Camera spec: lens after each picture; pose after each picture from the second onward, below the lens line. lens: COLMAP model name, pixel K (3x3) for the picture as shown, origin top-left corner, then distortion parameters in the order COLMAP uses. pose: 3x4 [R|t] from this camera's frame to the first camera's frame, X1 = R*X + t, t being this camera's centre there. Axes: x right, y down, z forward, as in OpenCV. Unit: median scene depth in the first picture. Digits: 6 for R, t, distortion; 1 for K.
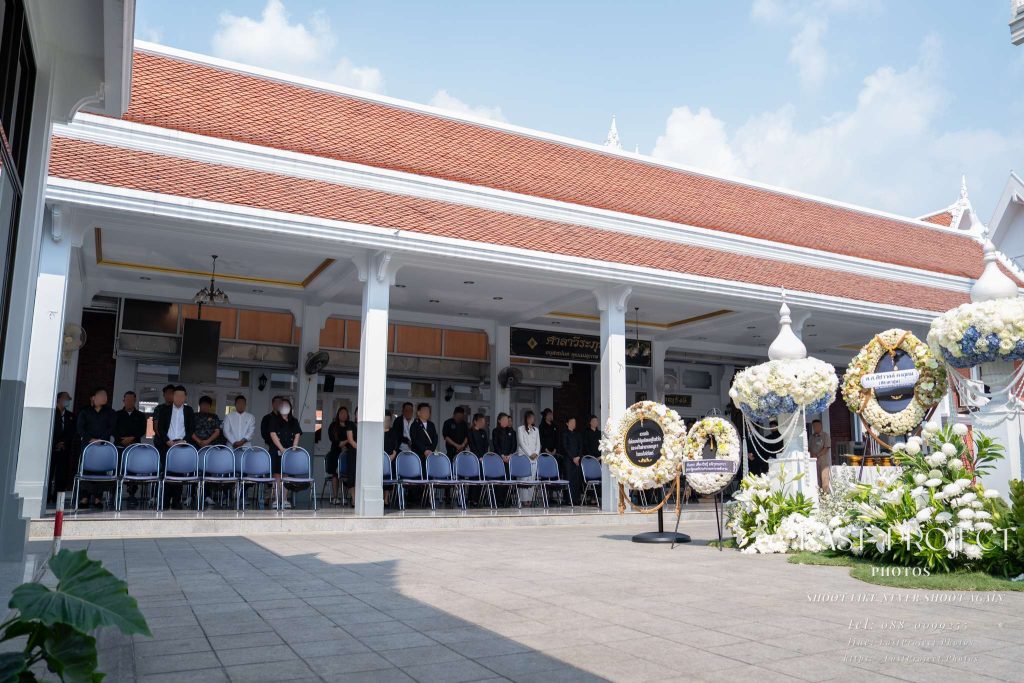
lens RADIAL K [[792.7, 0, 512.0], [0, 792.7, 341.5], [0, 0, 1]] dist [0.001225, -0.000016]
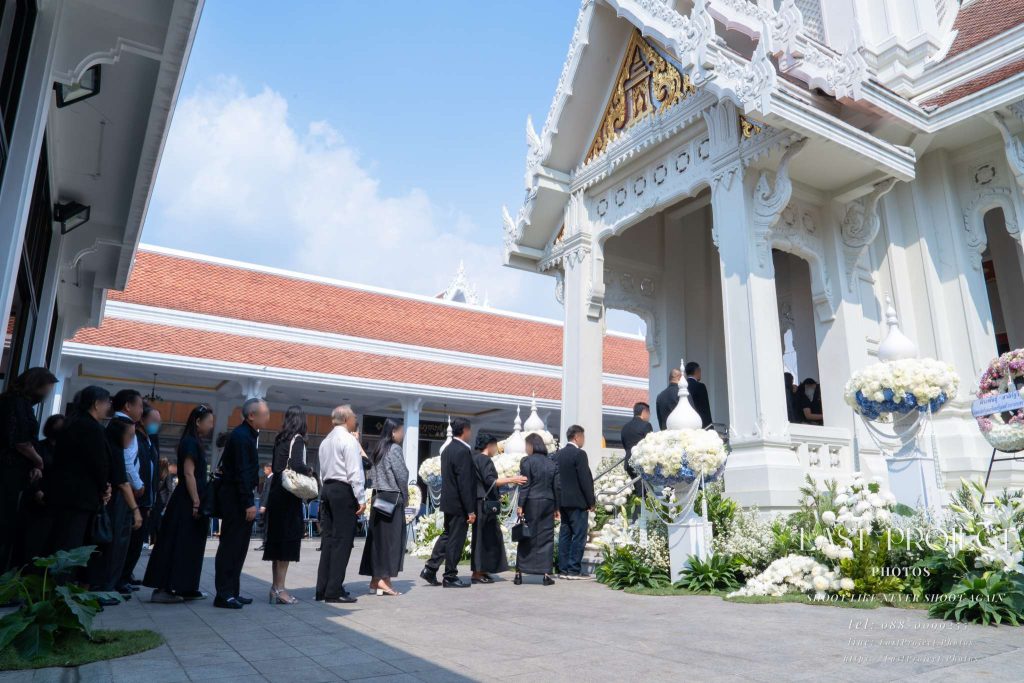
lens RADIAL K [[702.5, 0, 512.0], [0, 702.5, 341.5], [0, 0, 1]] dist [-0.083948, 0.062770]
pose [[0.995917, 0.019774, 0.088076, 0.193447], [-0.012726, 0.996723, -0.079882, -0.066826], [-0.089367, 0.078435, 0.992906, -0.396983]]
